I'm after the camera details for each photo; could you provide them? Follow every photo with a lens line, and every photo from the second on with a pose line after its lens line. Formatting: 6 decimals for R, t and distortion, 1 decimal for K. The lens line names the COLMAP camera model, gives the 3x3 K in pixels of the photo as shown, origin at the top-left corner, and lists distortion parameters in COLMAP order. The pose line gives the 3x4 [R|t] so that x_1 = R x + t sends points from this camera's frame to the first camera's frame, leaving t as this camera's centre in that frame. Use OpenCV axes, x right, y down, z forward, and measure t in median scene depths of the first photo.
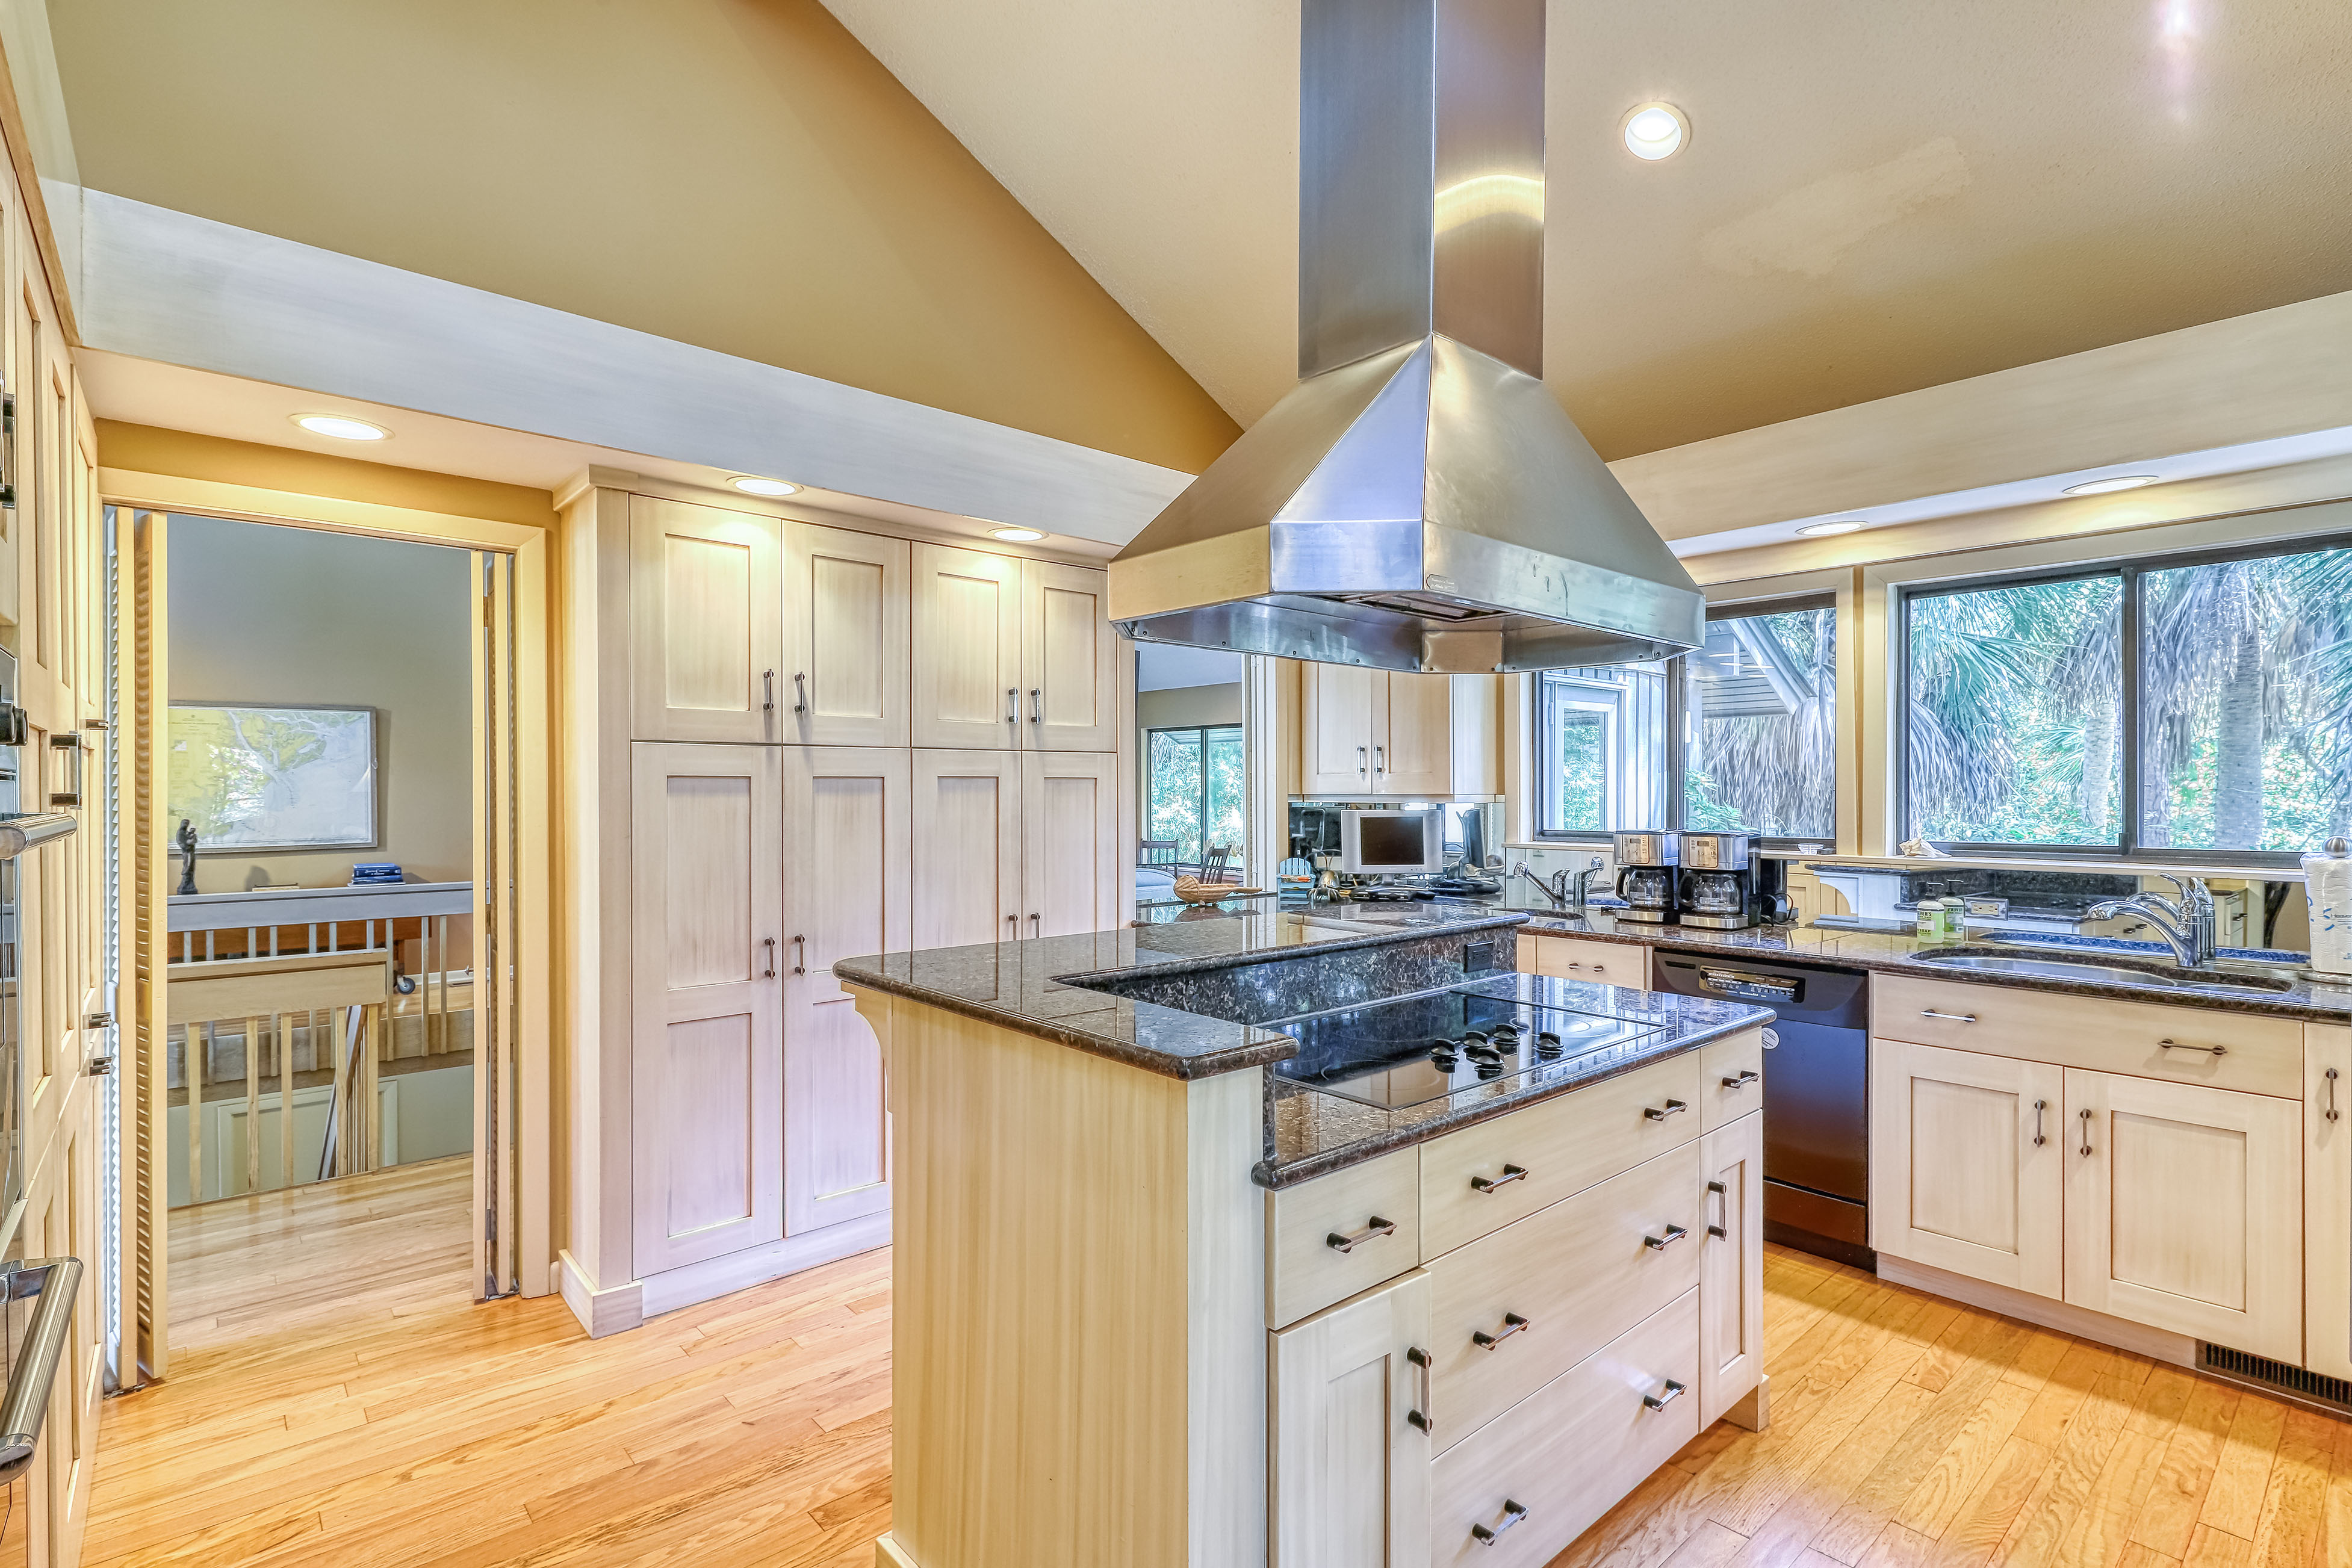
lens RADIAL K [[1100.2, 0, 1189.7], [0, 1100.2, 792.1], [0, 0, 1]] dist [0.009031, -0.001816]
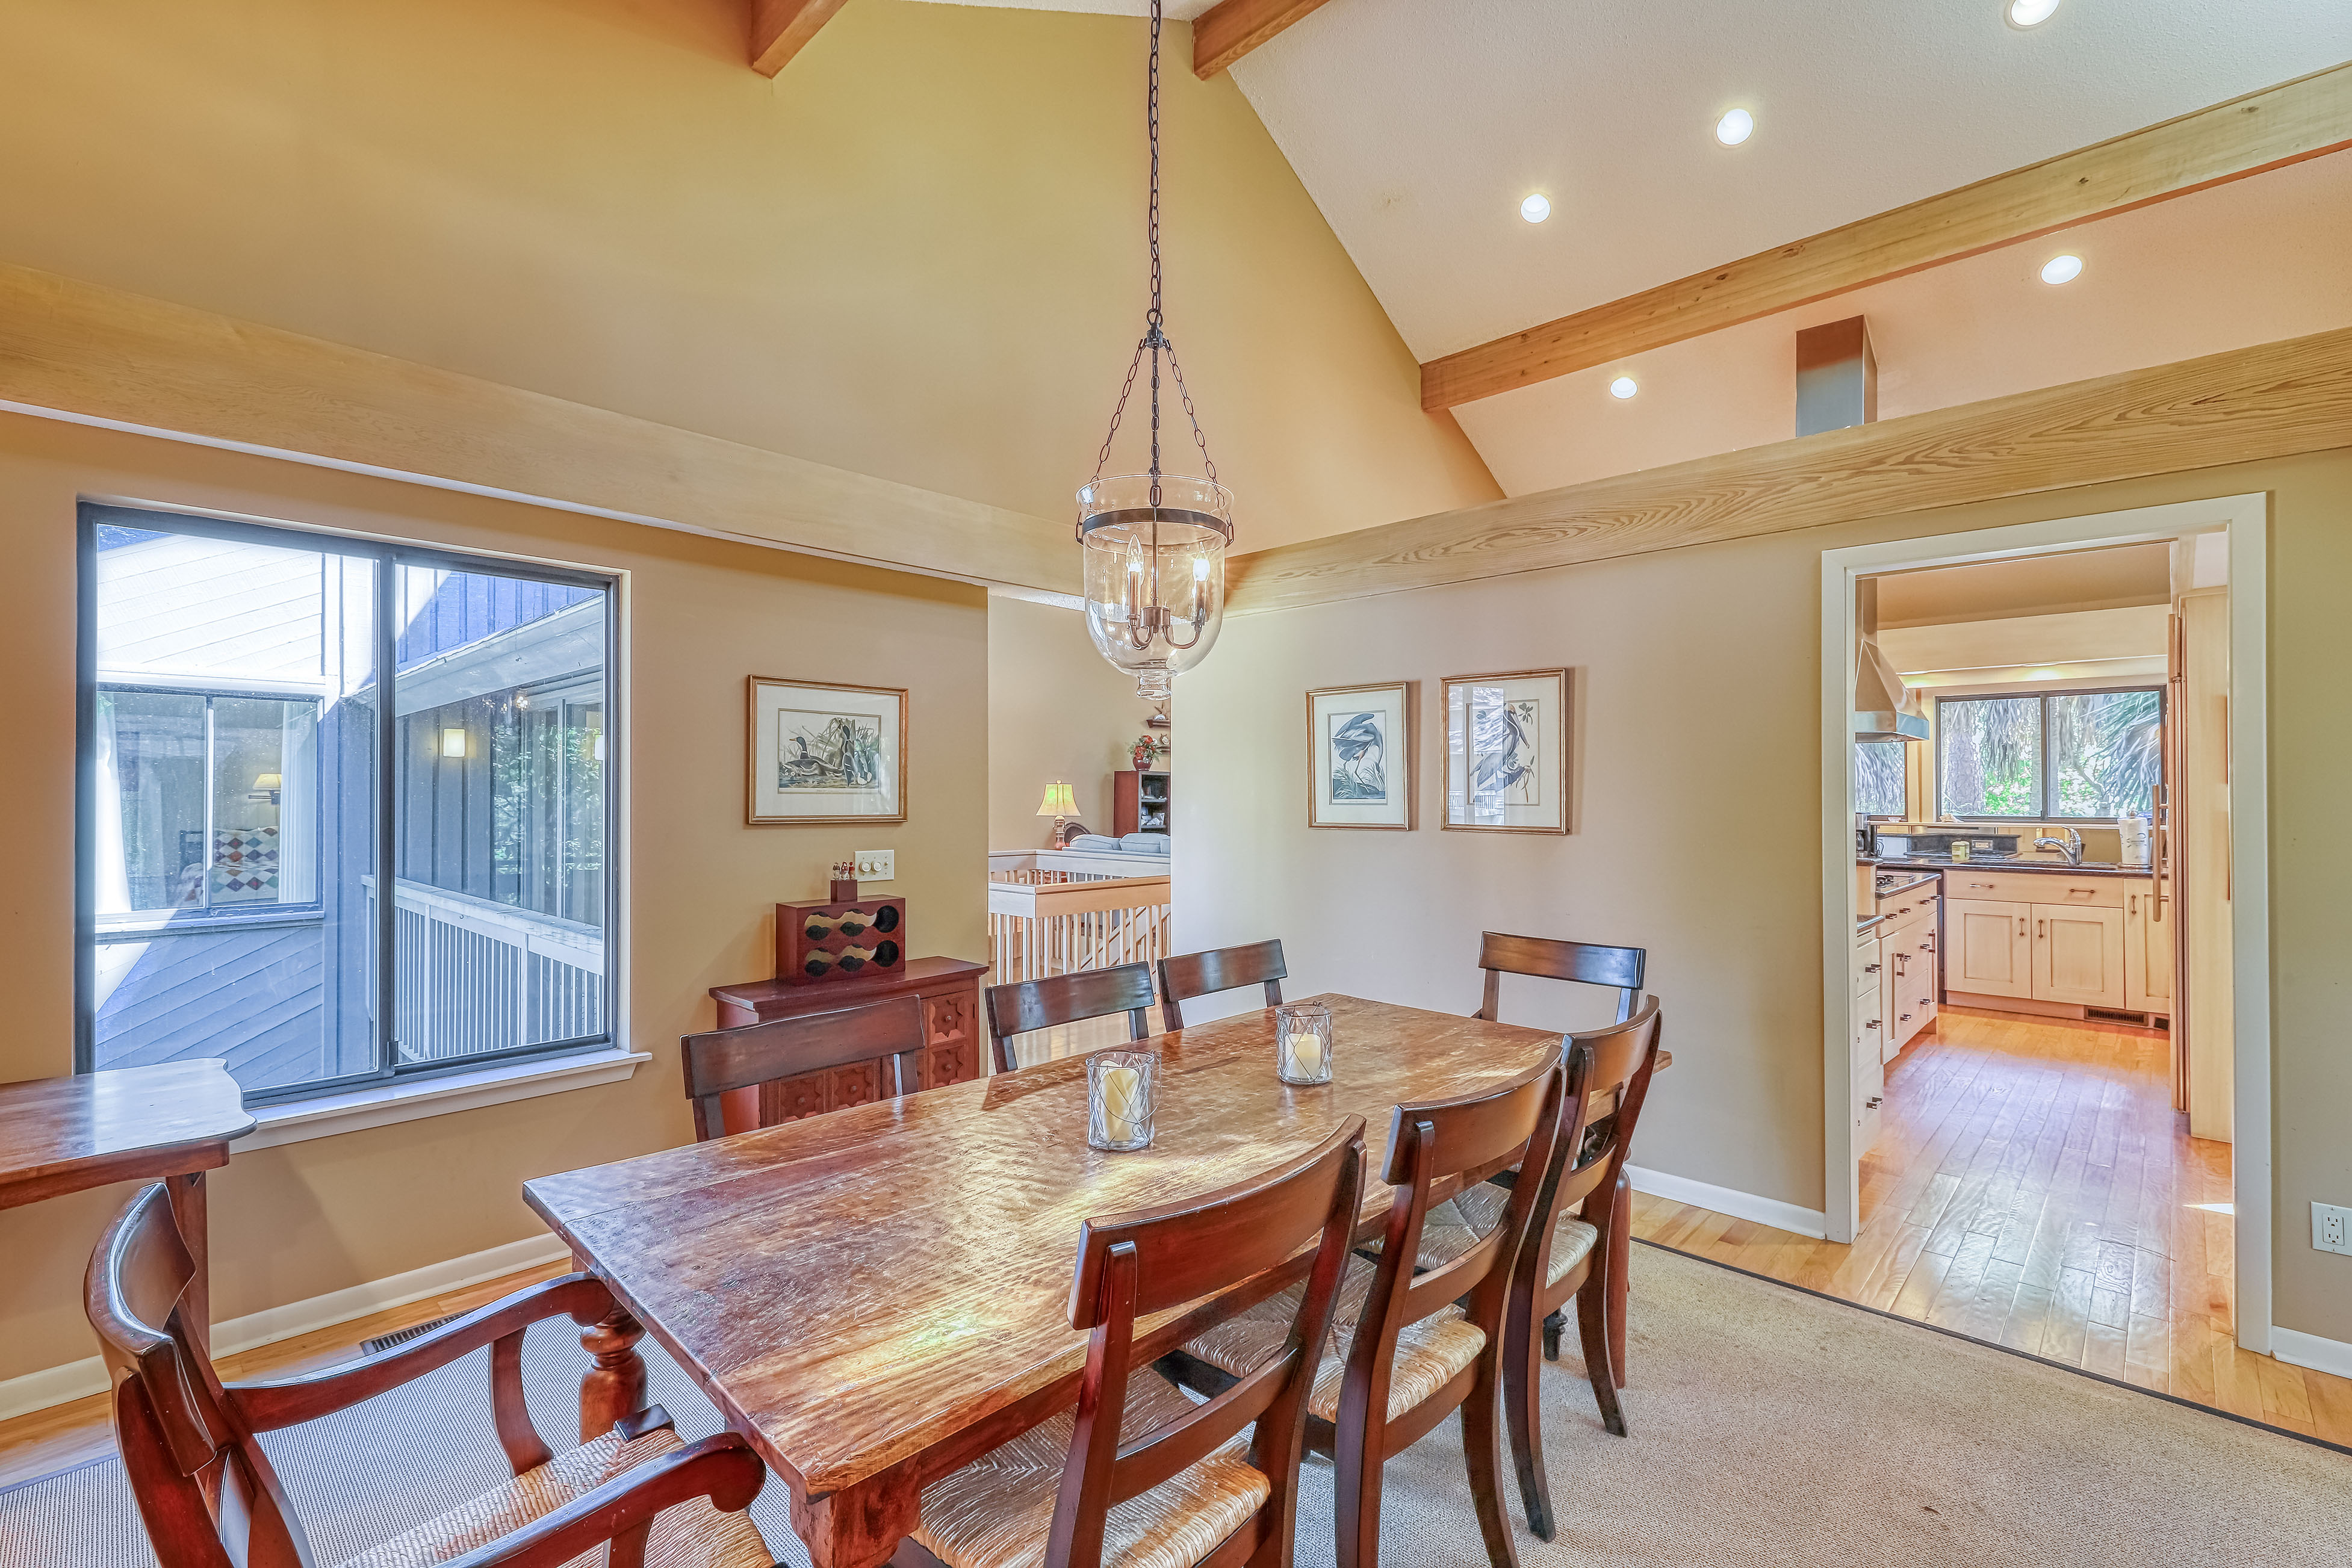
lens RADIAL K [[1019.8, 0, 1185.7], [0, 1019.8, 785.8], [0, 0, 1]] dist [0.002181, 0.000246]
pose [[0.996538, 0.000828, 0.083137, -1.011590], [0.000045, 0.999945, -0.010495, 0.006893], [-0.083142, 0.010463, 0.996483, -0.884278]]
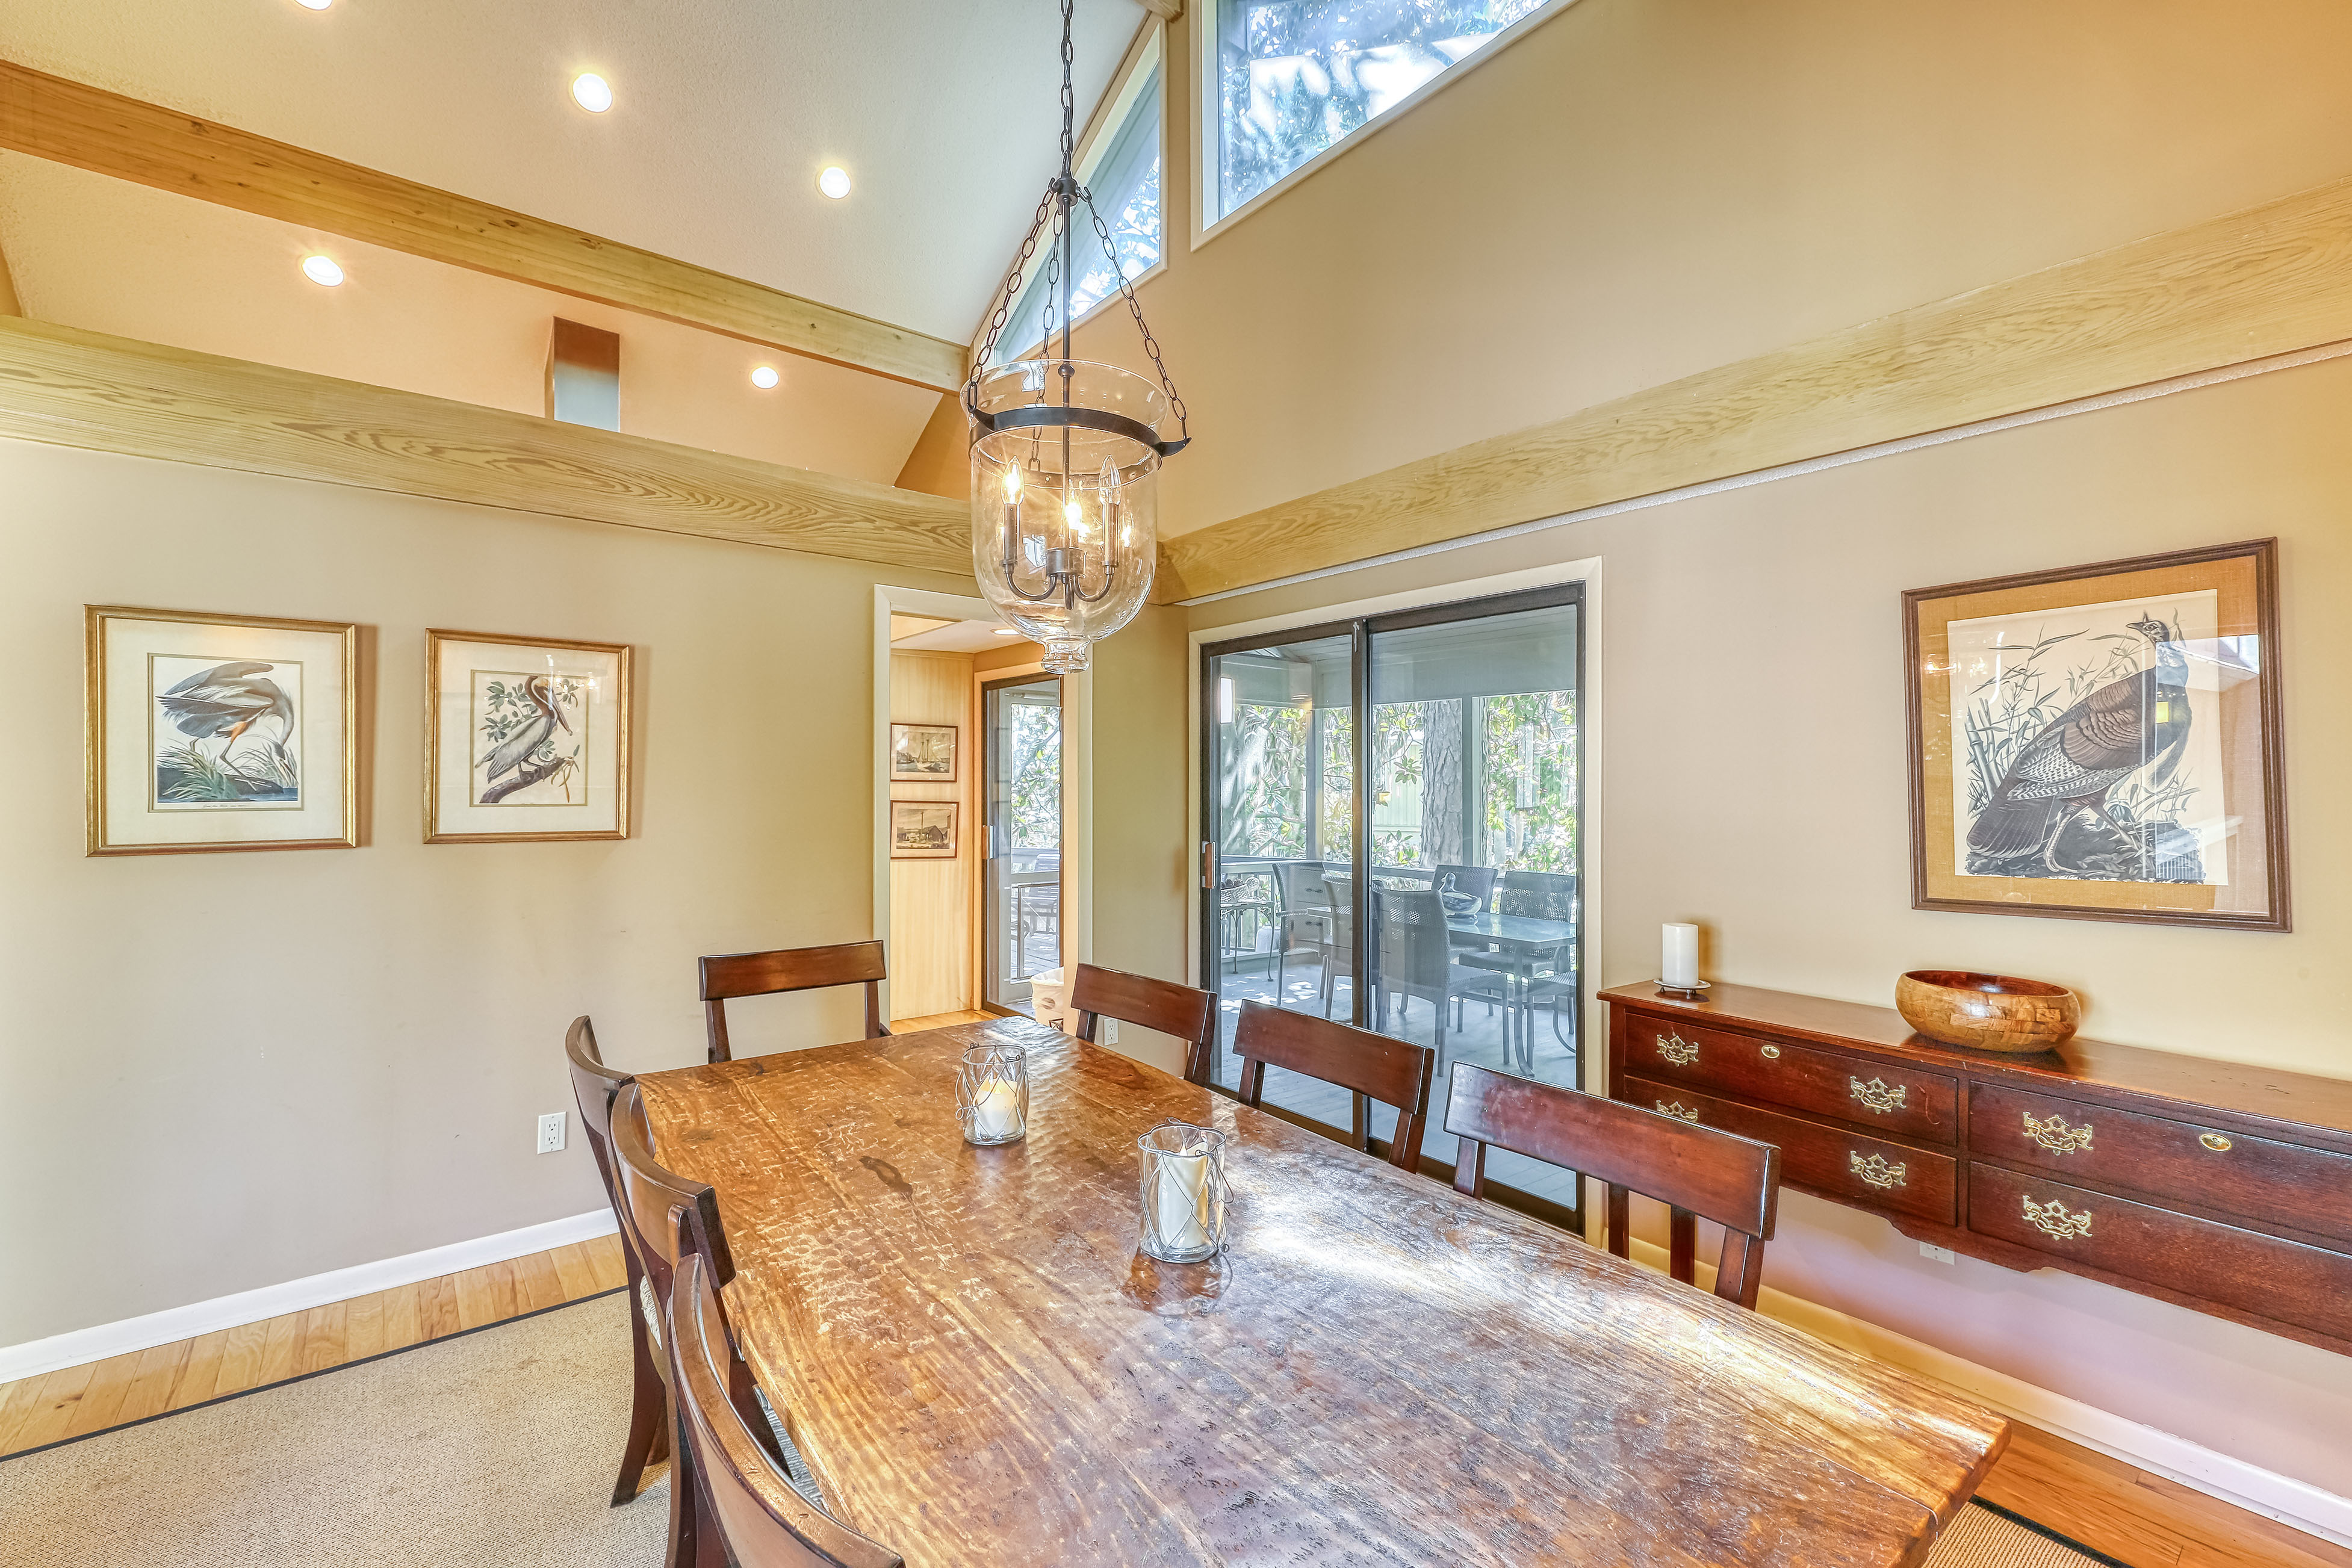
lens RADIAL K [[985.2, 0, 1161.6], [0, 985.2, 785.7], [0, 0, 1]] dist [0.000663, -0.000990]
pose [[0.071850, -0.001204, 0.997415, -1.381669], [0.002379, 0.999997, 0.001036, -0.000589], [-0.997413, 0.002299, 0.071853, -0.397384]]
